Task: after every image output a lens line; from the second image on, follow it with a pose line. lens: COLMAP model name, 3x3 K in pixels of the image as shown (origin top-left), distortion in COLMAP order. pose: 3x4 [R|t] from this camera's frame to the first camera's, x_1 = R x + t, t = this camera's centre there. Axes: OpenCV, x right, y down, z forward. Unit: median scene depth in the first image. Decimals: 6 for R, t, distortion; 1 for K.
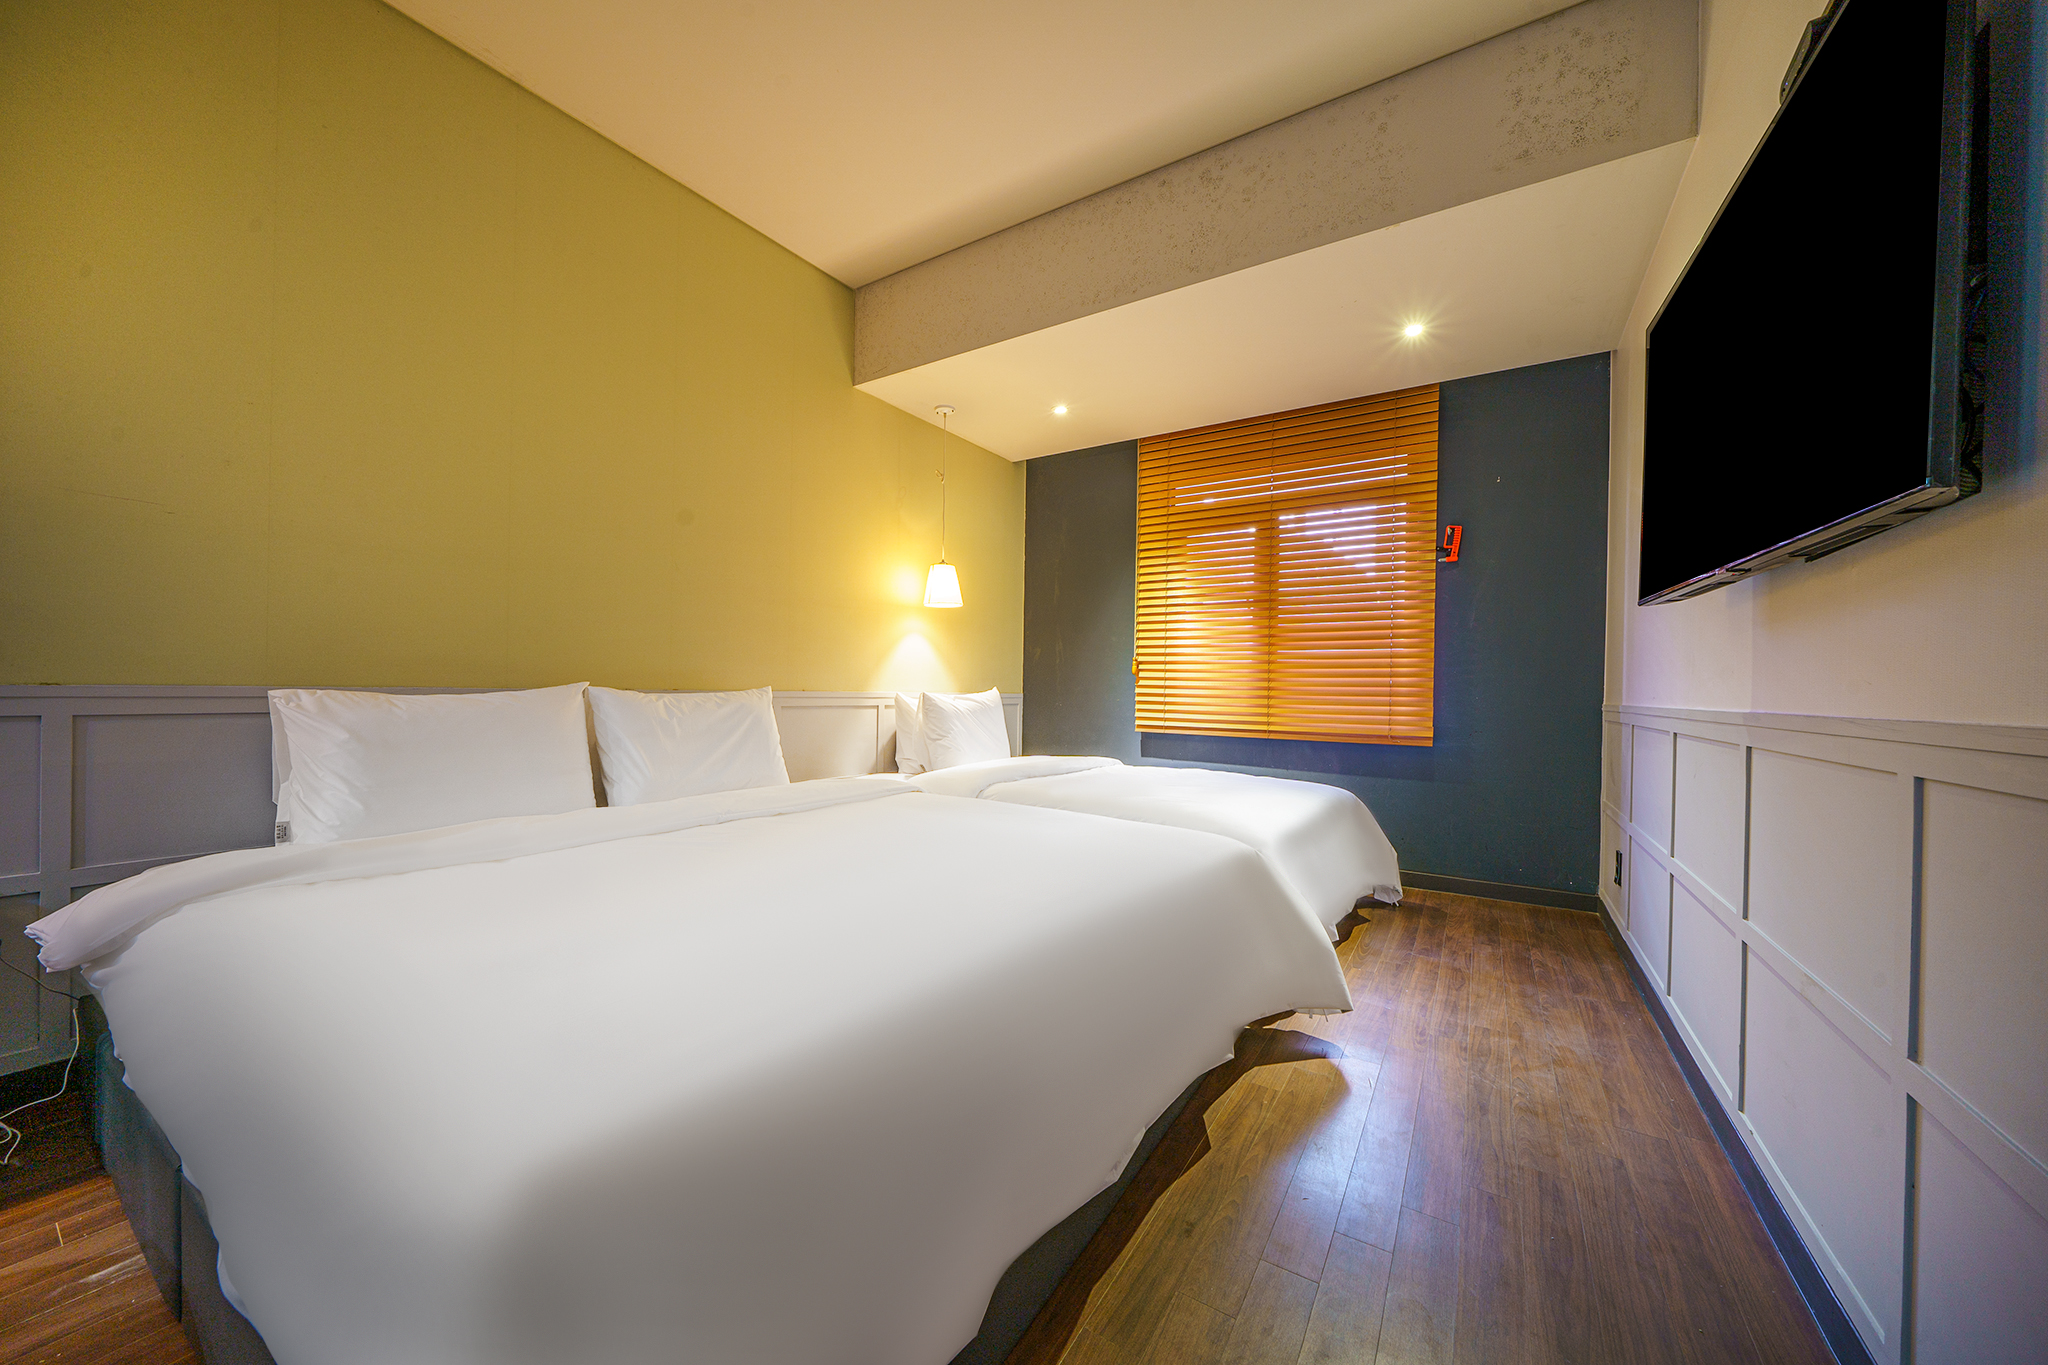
lens RADIAL K [[734.1, 0, 1024.0], [0, 734.1, 682.5], [0, 0, 1]] dist [-0.000519, -0.000065]
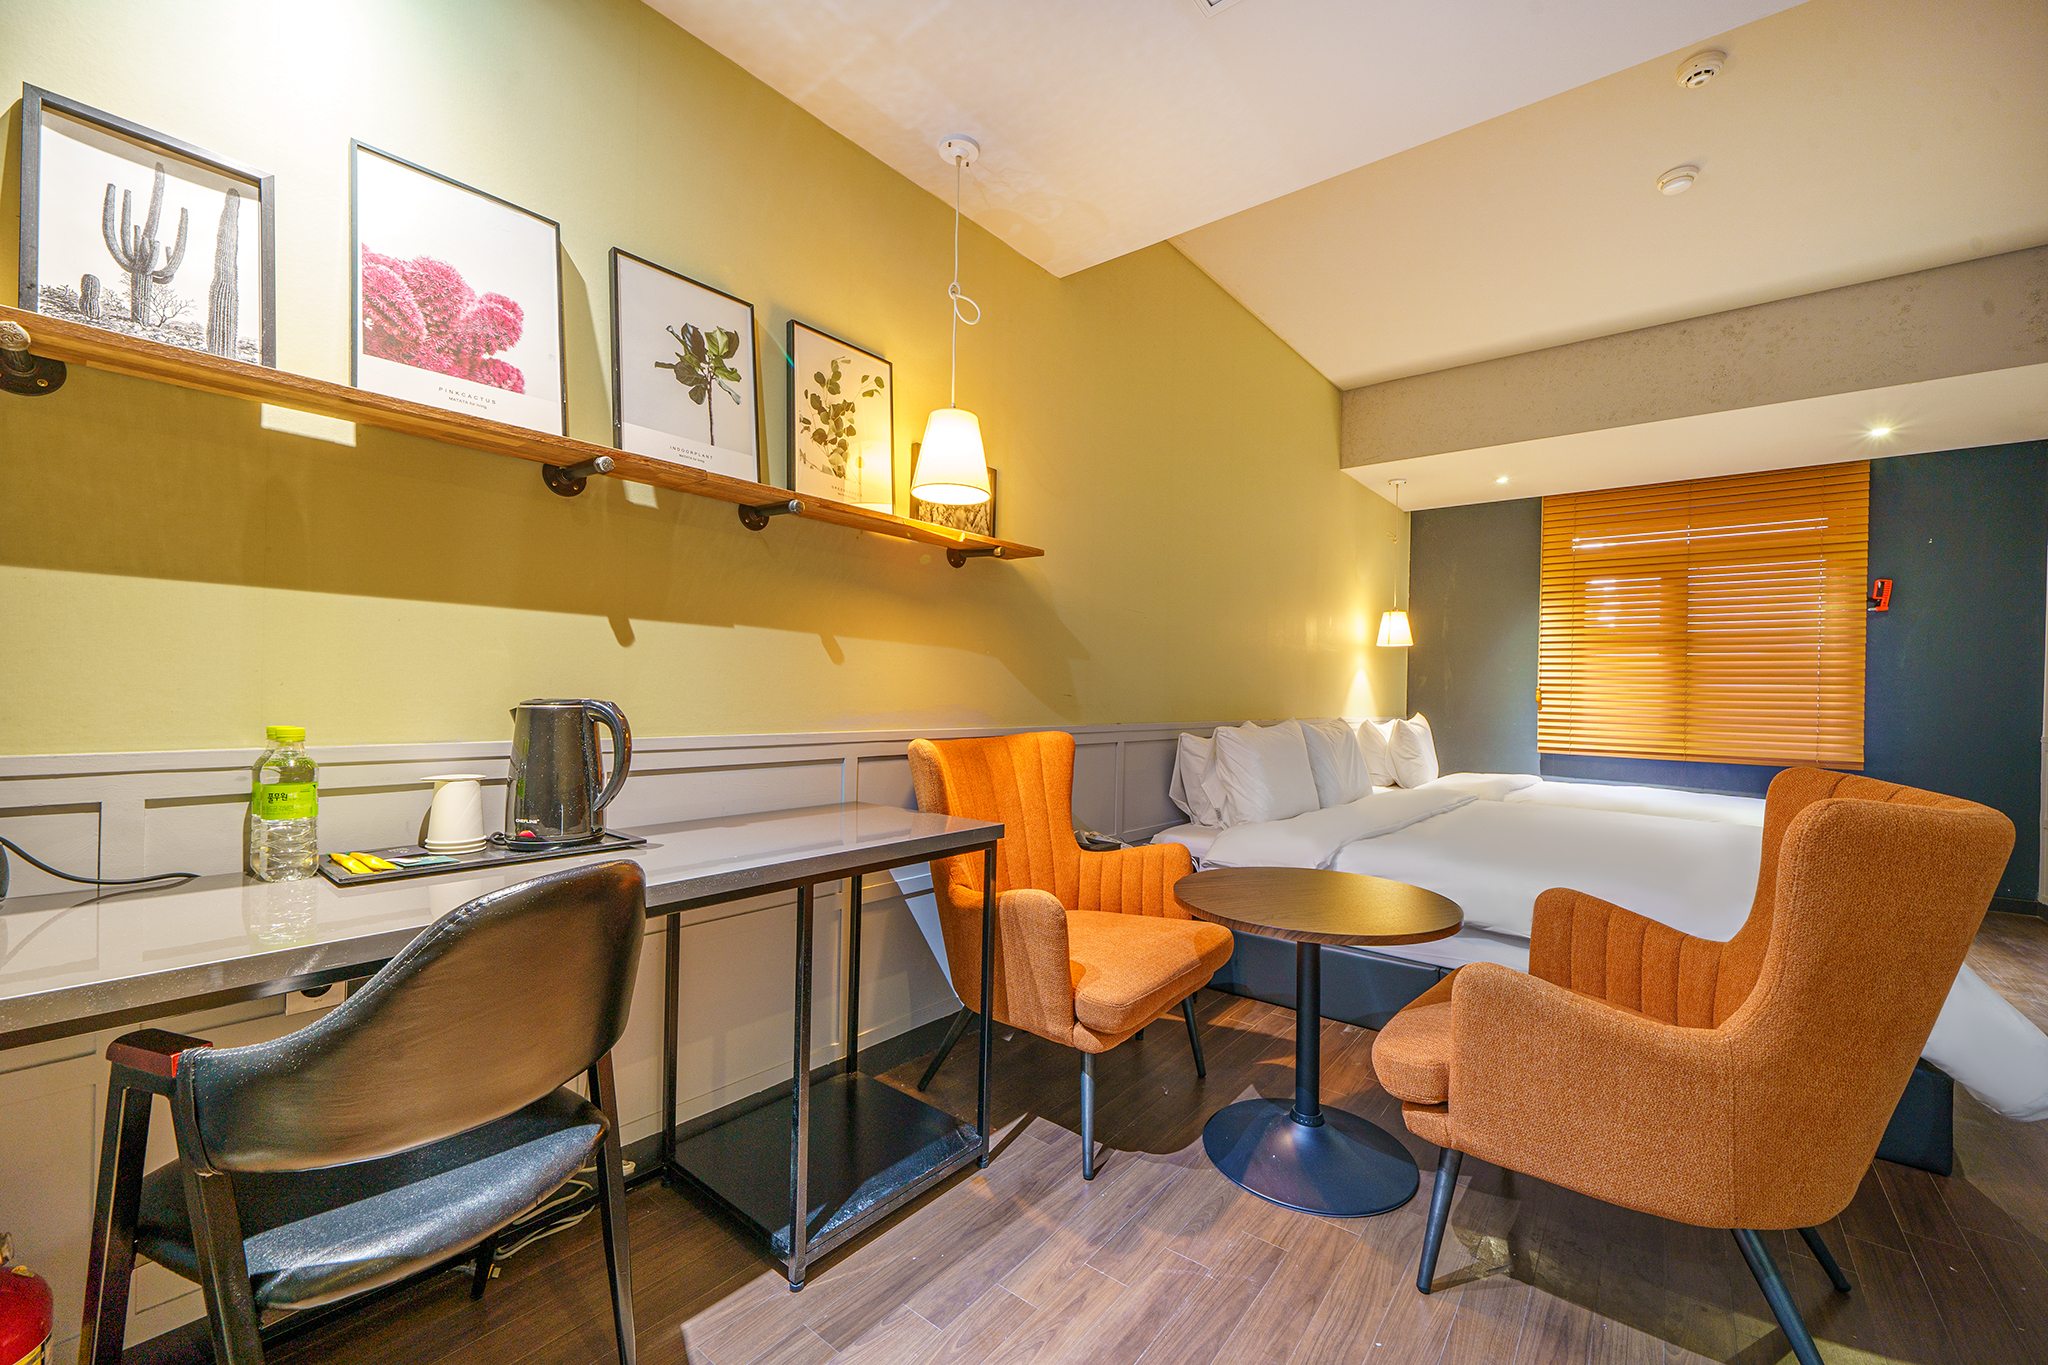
lens RADIAL K [[822.5, 0, 1024.0], [0, 822.5, 682.5], [0, 0, 1]] dist [-0.000062, 0.000099]
pose [[0.993992, 0.005298, -0.109320, -0.611197], [-0.005908, 0.999969, -0.005258, -0.036801], [0.109289, 0.005873, 0.993993, -0.429813]]
